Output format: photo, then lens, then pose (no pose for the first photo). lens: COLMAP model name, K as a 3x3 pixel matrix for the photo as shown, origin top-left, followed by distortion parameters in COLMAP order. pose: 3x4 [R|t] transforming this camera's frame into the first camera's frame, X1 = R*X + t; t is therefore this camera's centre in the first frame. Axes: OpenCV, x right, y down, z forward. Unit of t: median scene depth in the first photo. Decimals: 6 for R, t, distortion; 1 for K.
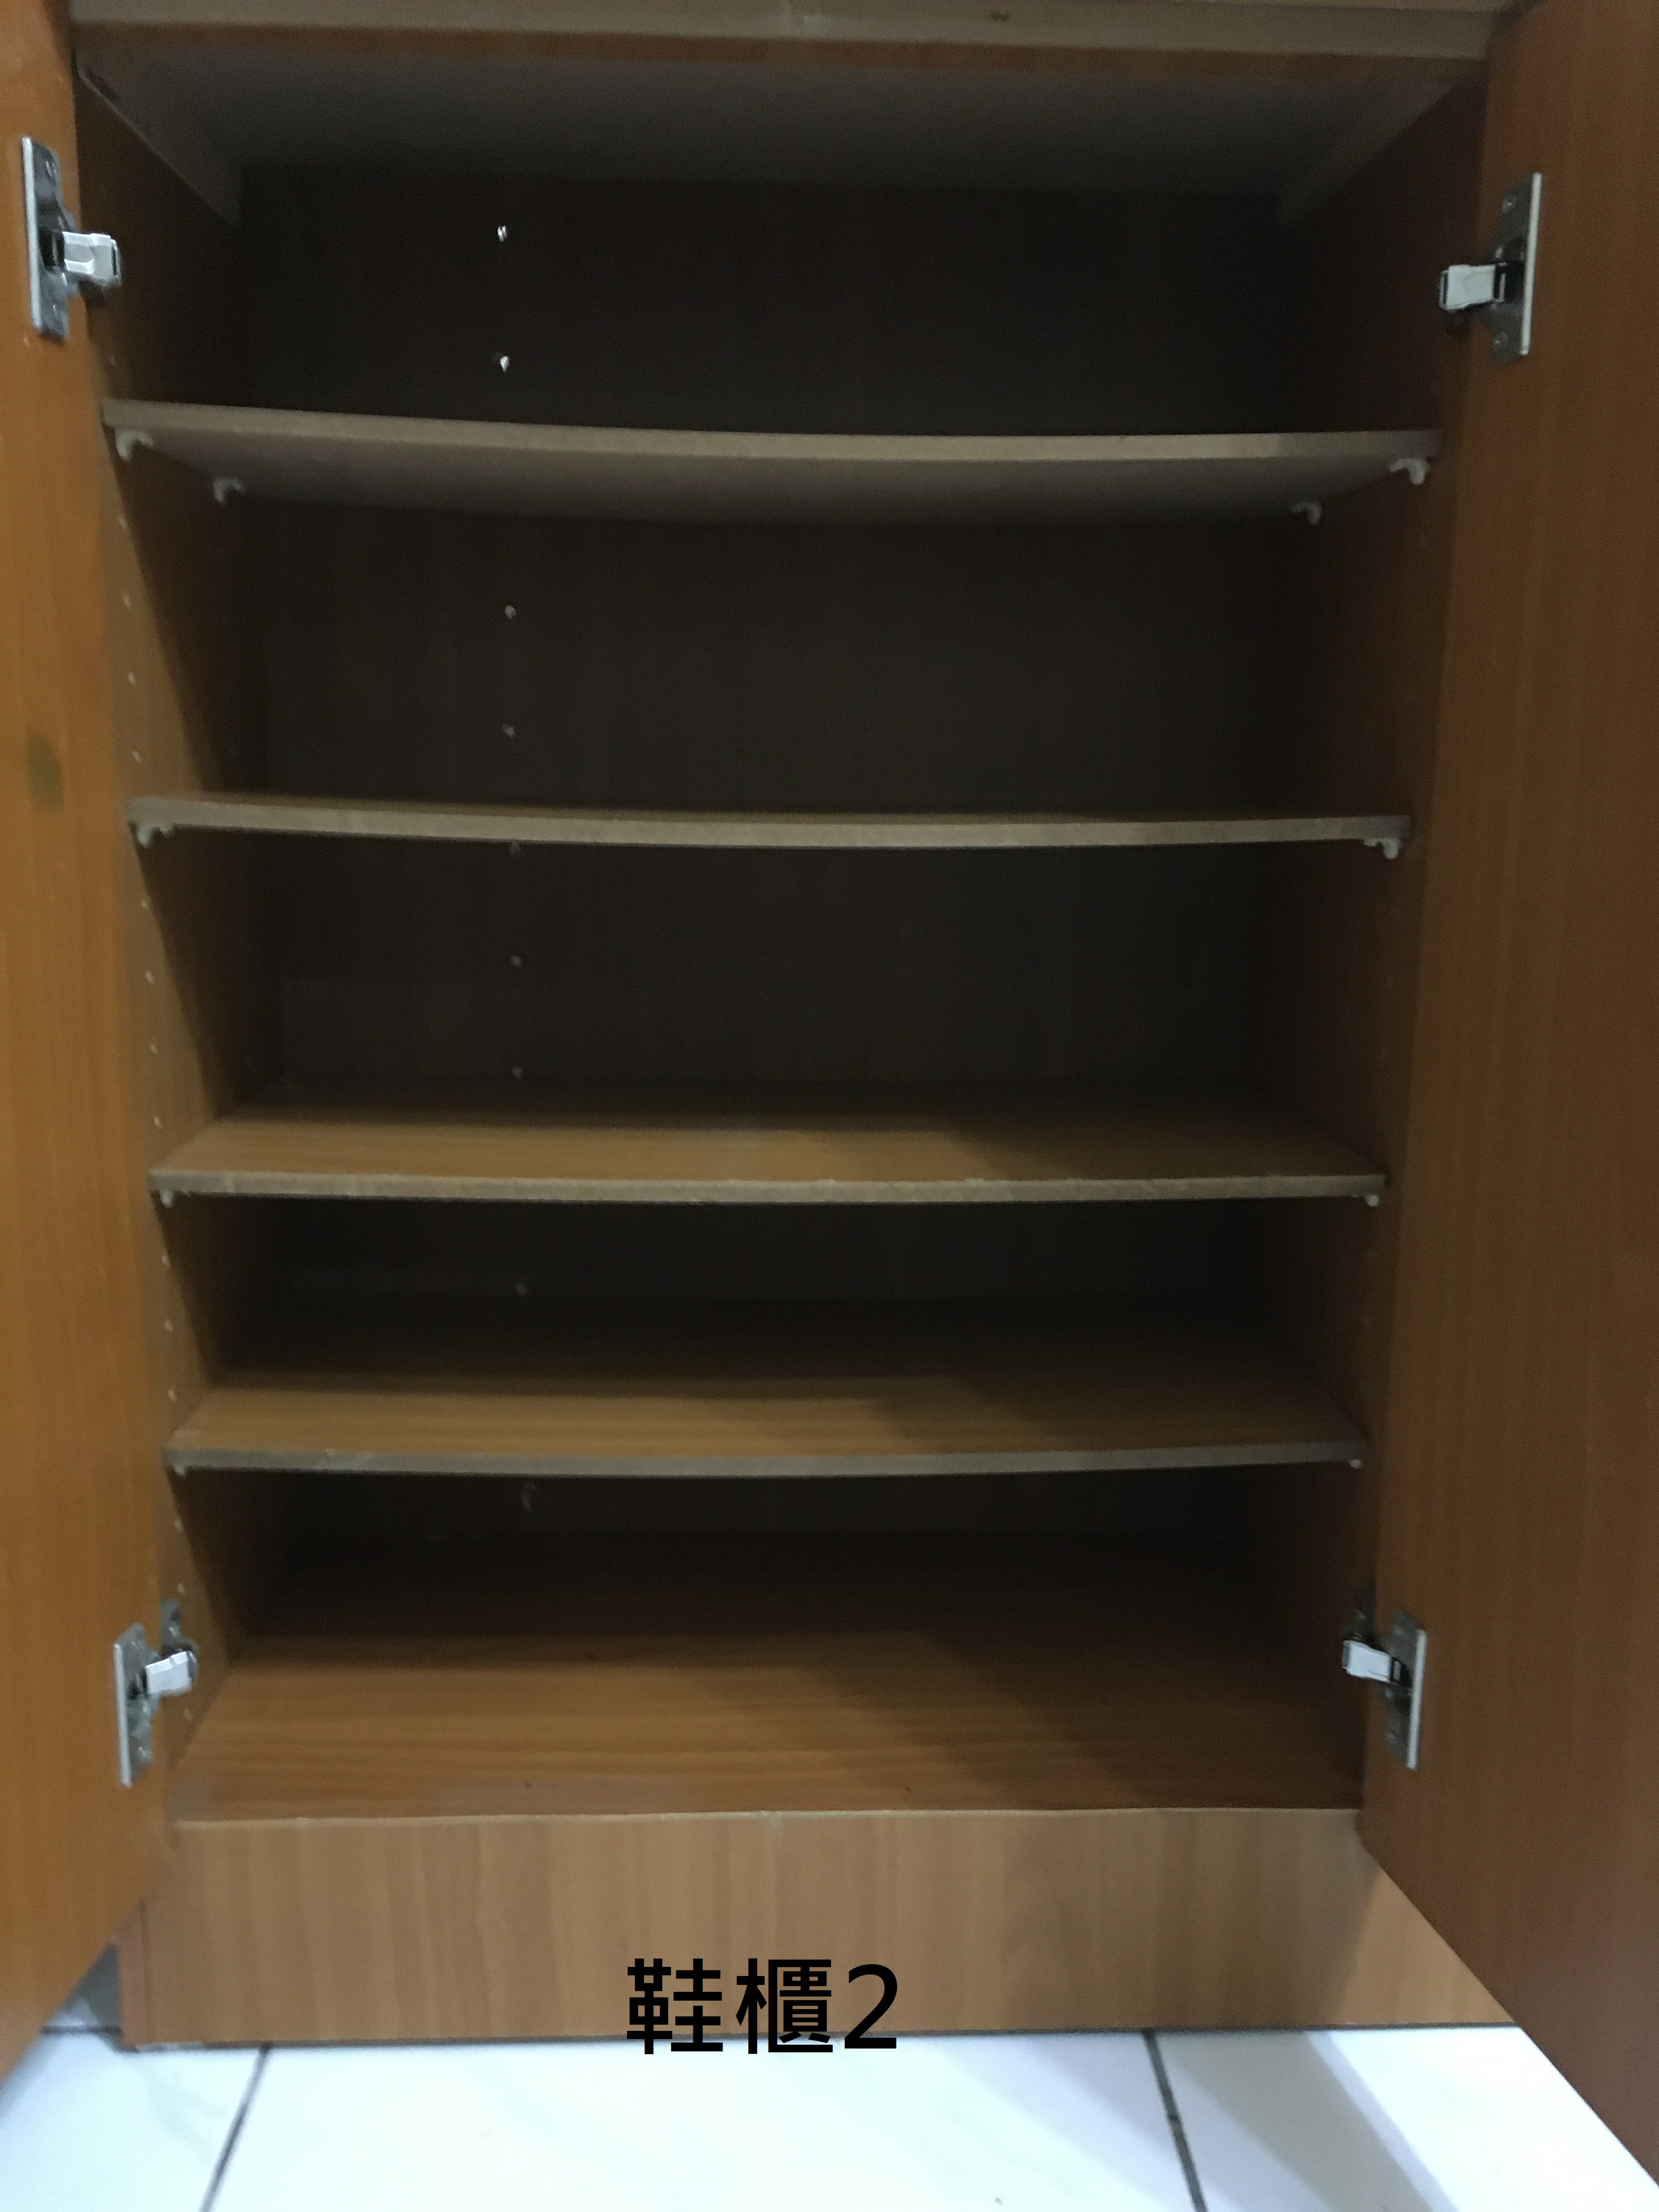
lens RADIAL K [[1880.1, 0, 835.8], [0, 1880.1, 1122.6], [0, 0, 1]] dist [0.080687, -0.110696]
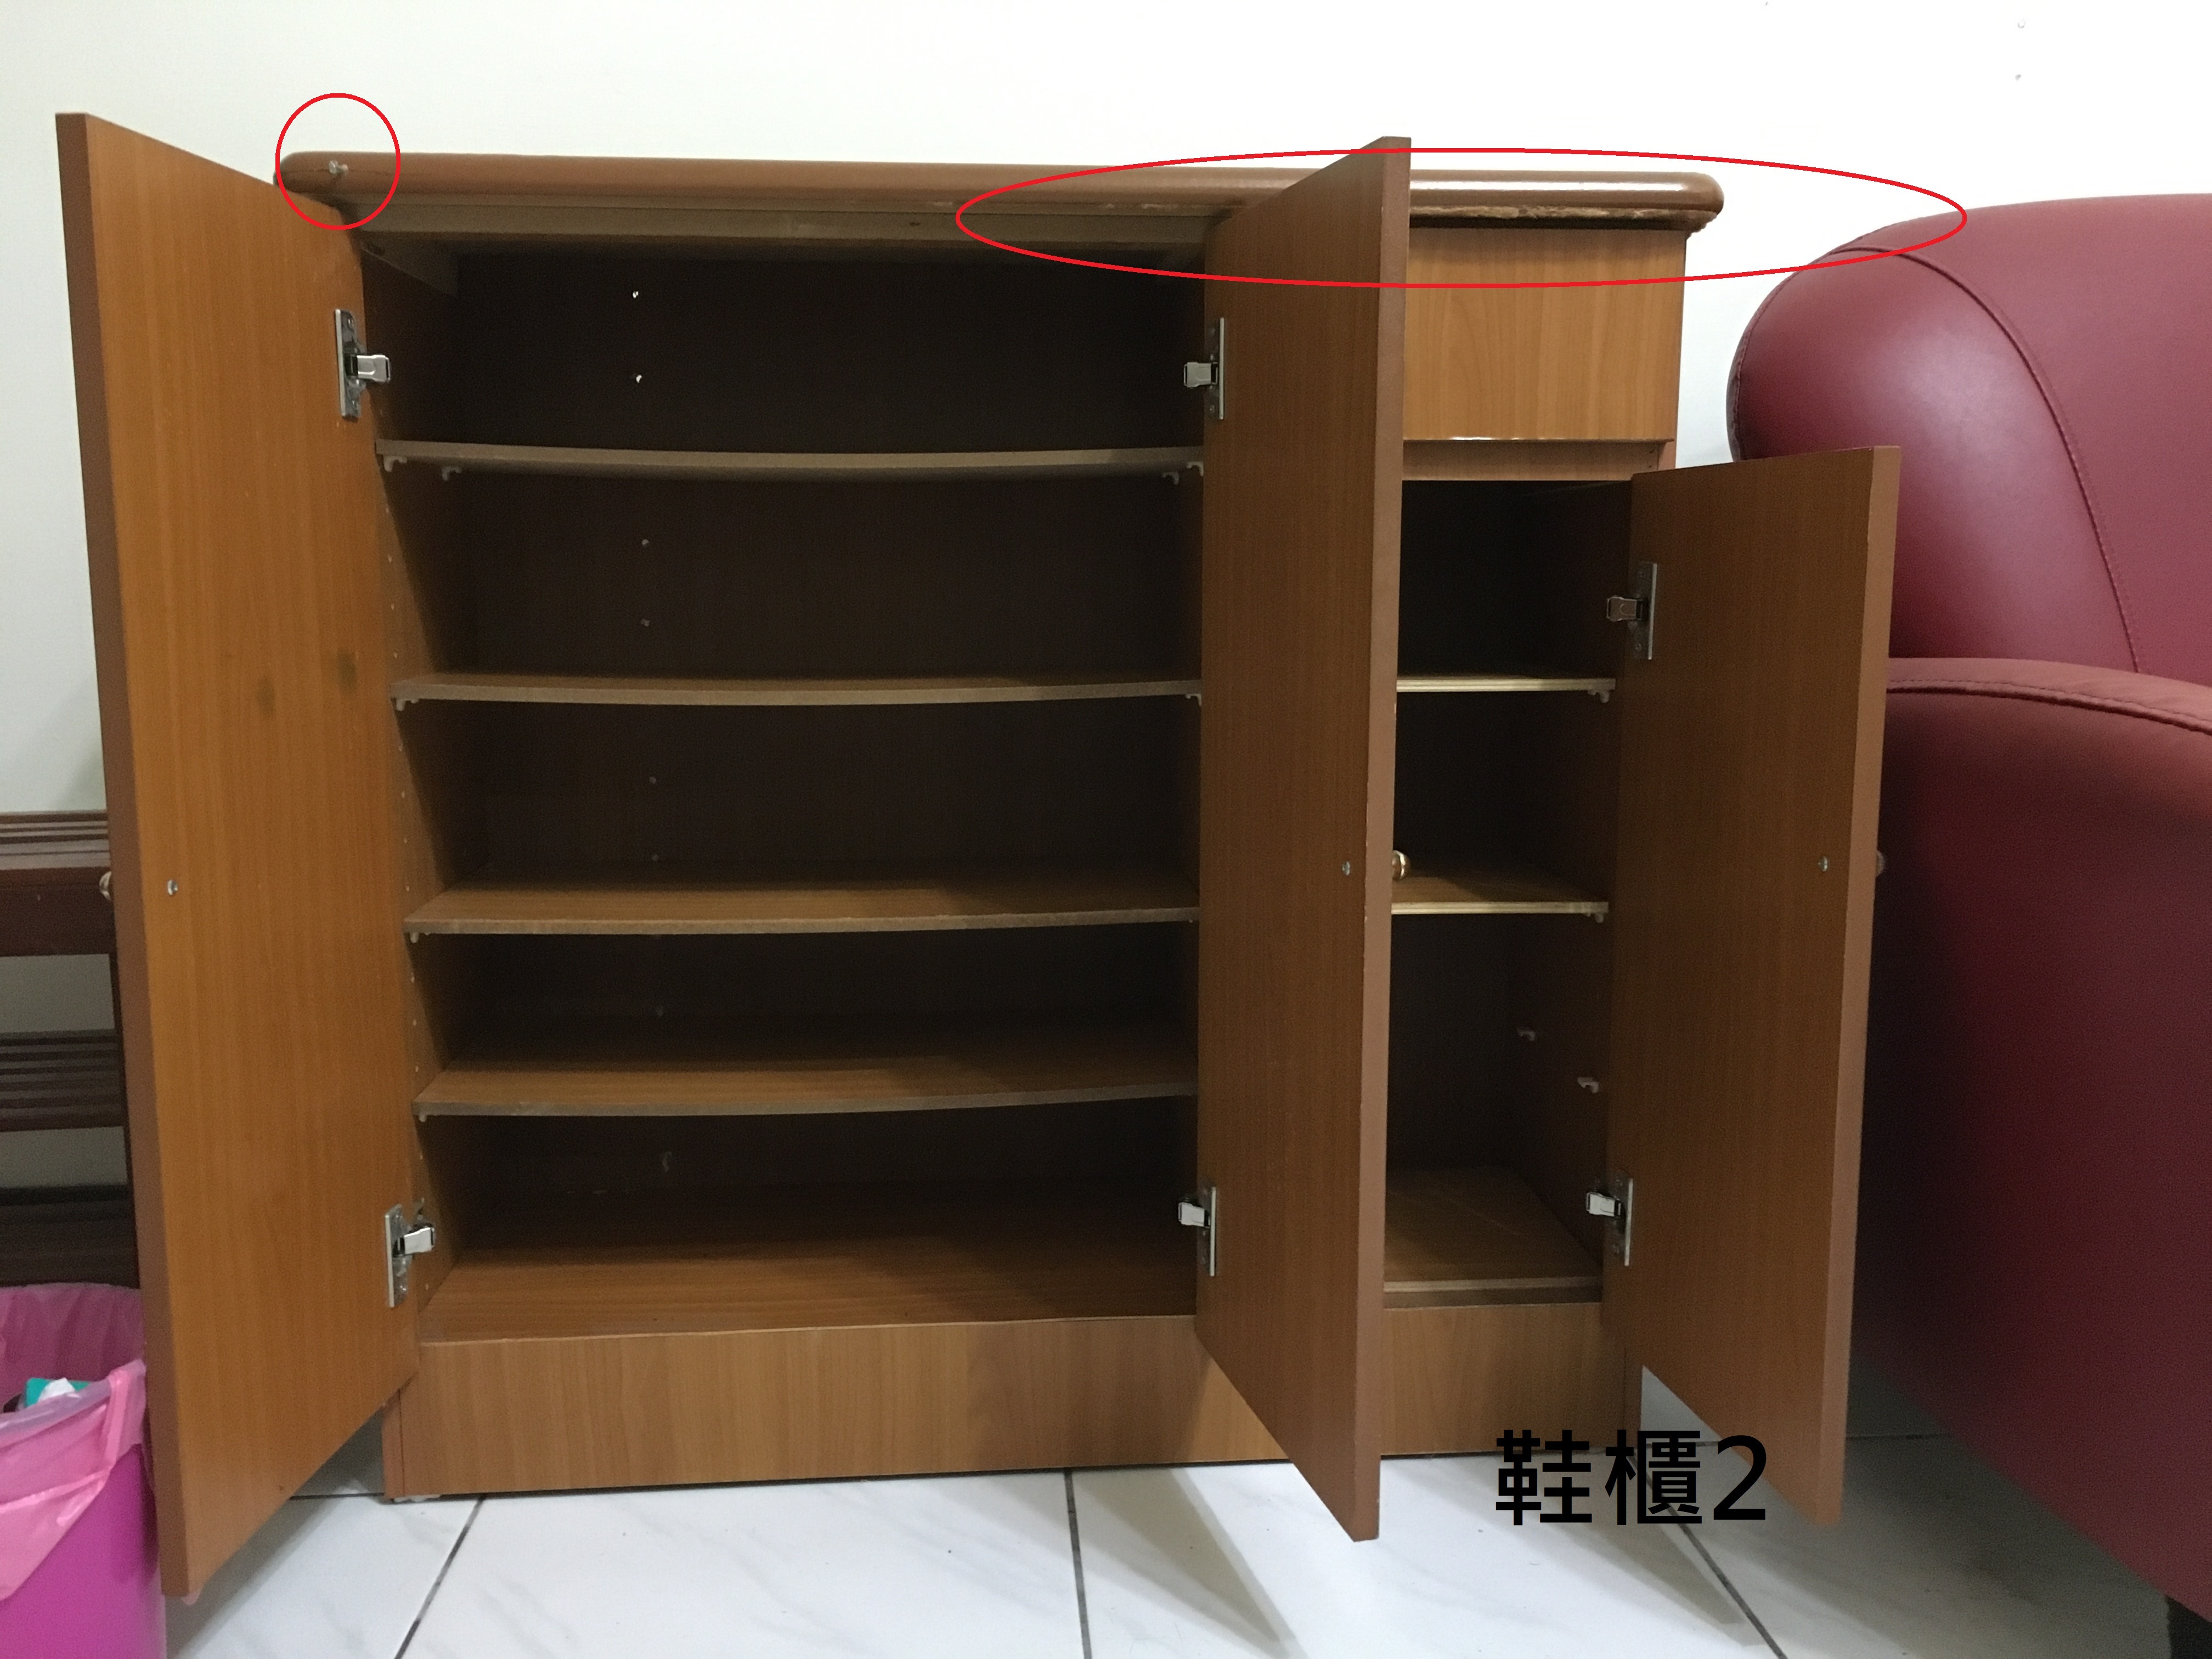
lens RADIAL K [[1880.1, 0, 1102.3], [0, 1880.1, 843.7], [0, 0, 1]] dist [0.080687, -0.110696]
pose [[0.999275, -0.019133, 0.032929, 0.156080], [0.020743, 0.998570, -0.049272, 0.050800], [-0.031939, 0.049919, 0.998242, -0.558334]]
